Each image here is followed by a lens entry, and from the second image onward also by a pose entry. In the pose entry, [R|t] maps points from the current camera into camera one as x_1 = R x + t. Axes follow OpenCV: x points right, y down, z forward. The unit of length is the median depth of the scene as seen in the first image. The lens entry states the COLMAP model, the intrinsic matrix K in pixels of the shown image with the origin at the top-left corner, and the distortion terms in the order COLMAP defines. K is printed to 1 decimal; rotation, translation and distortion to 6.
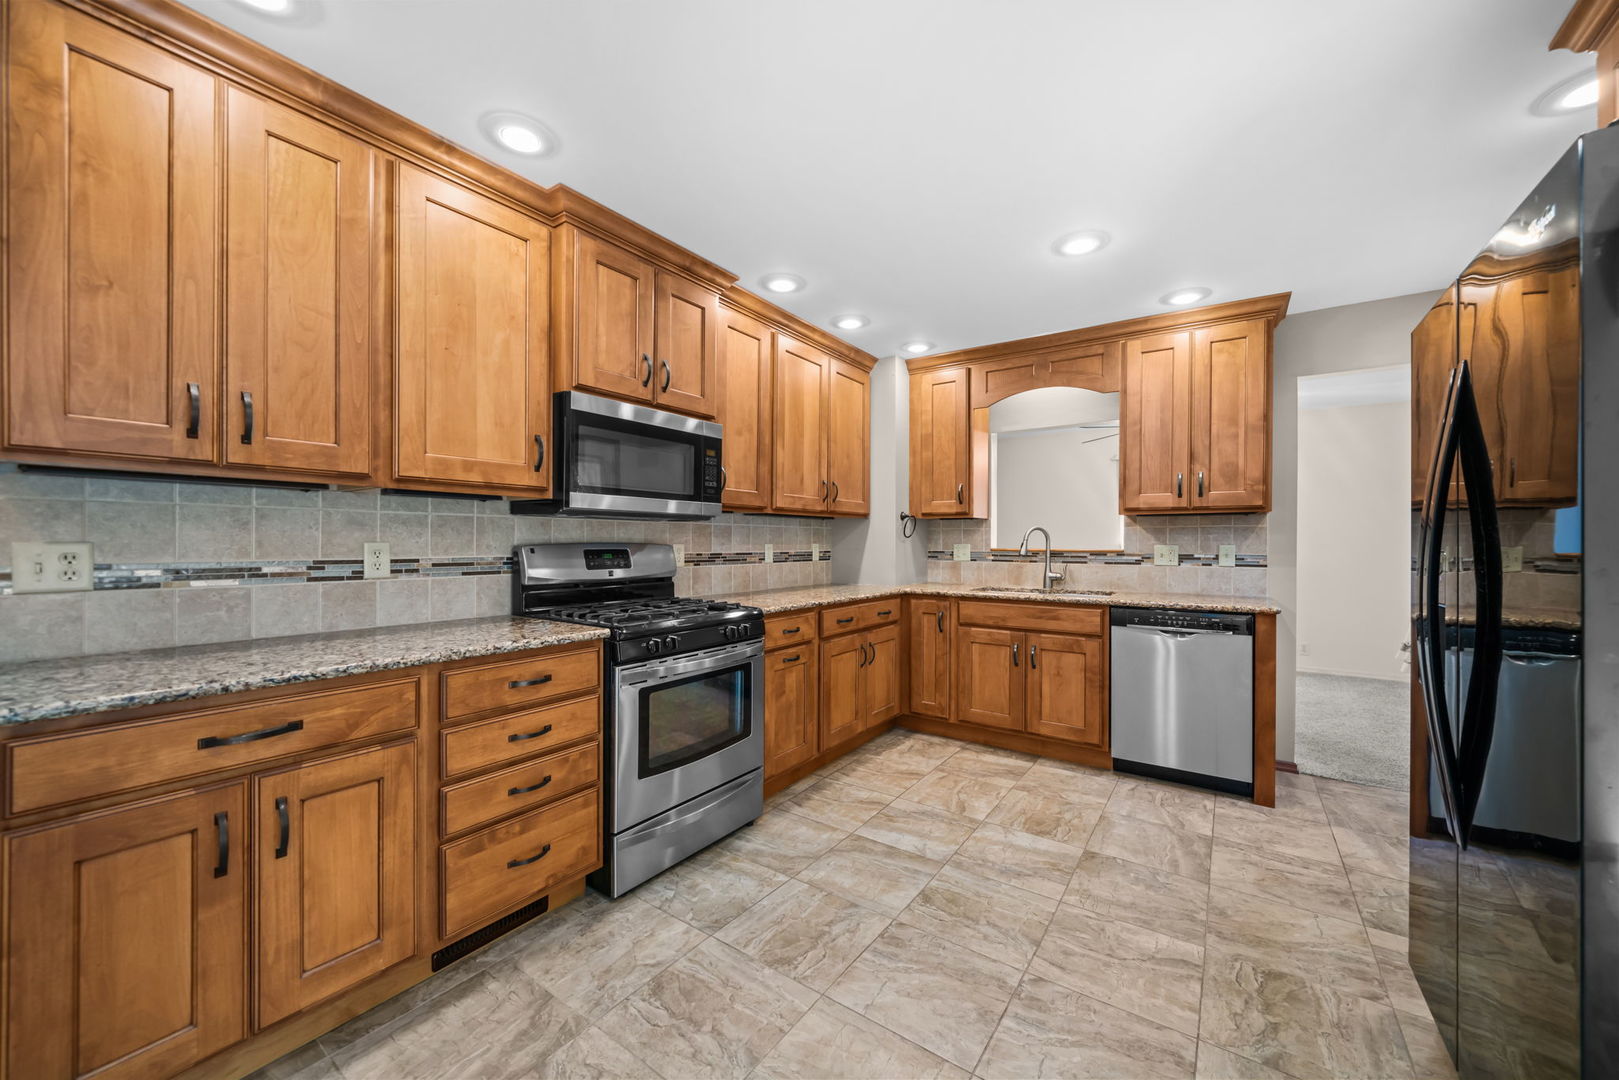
lens RADIAL K [[600.7, 0, 812.5], [0, 600.7, 541.9], [0, 0, 1]] dist [-0.001846, -0.000097]
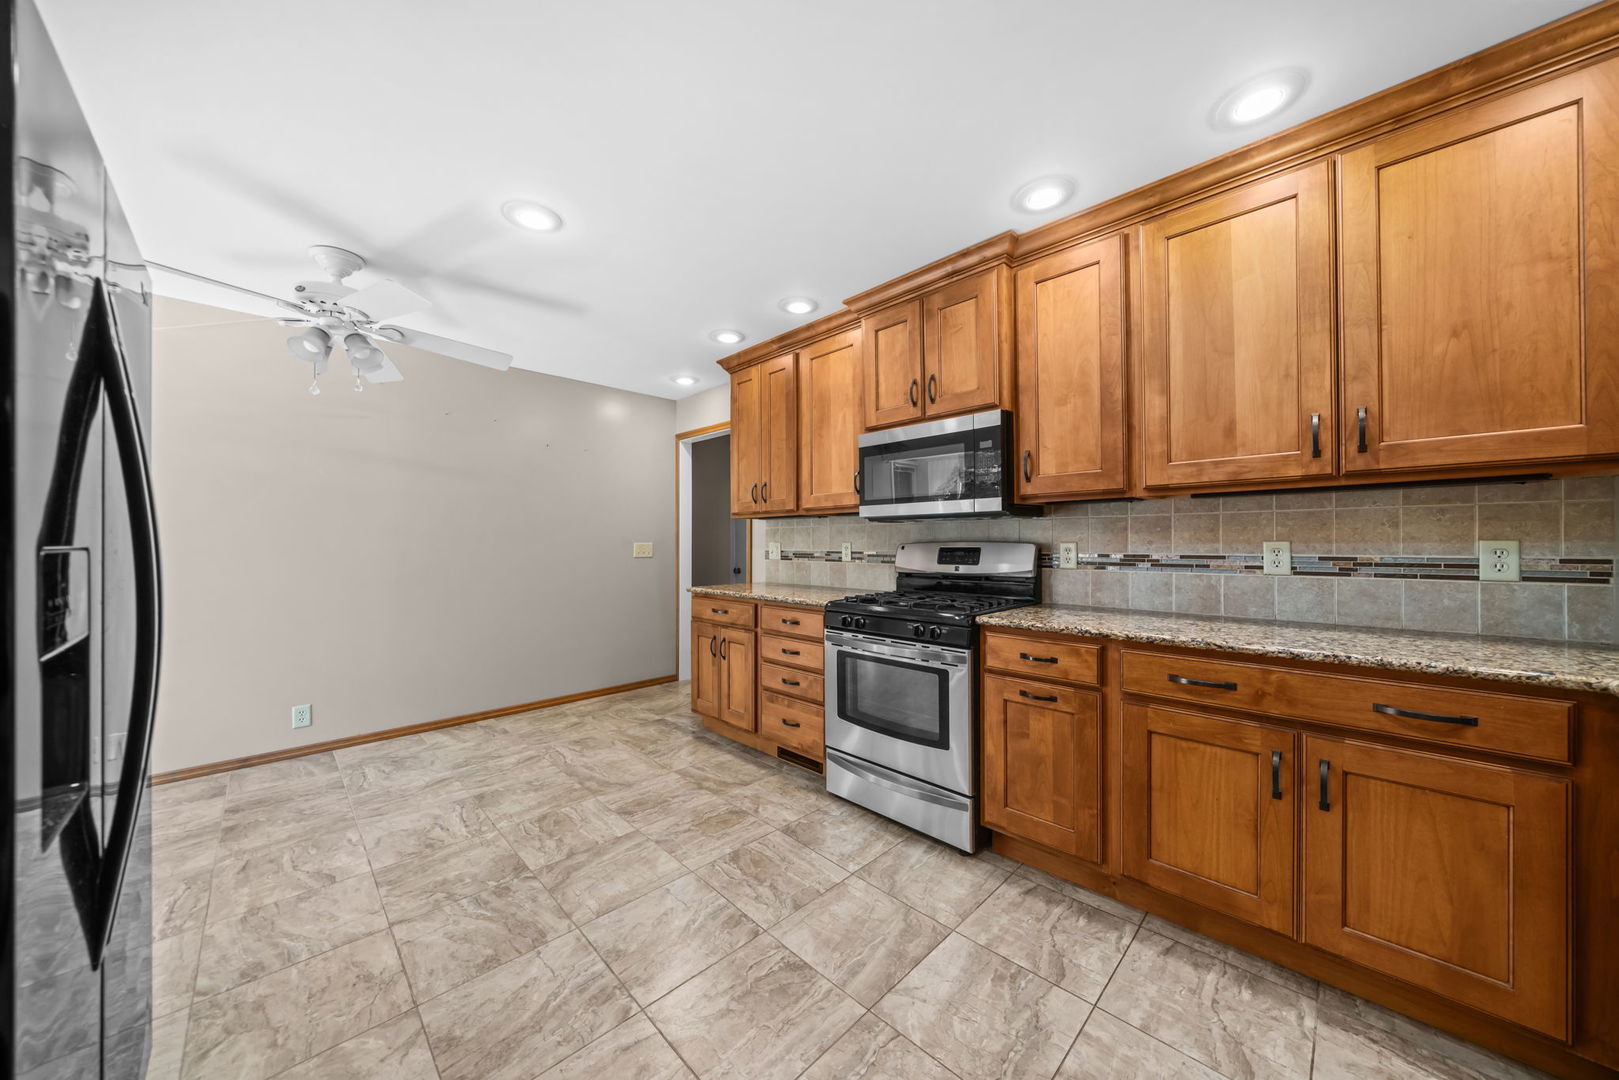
lens RADIAL K [[553.3, 0, 817.3], [0, 553.3, 541.4], [0, 0, 1]] dist [-0.002874, -0.000003]
pose [[-0.167124, -0.005949, -0.985918, 0.588778], [0.002510, 0.999976, -0.006459, 0.005636], [0.985933, -0.003554, -0.167105, 0.724680]]
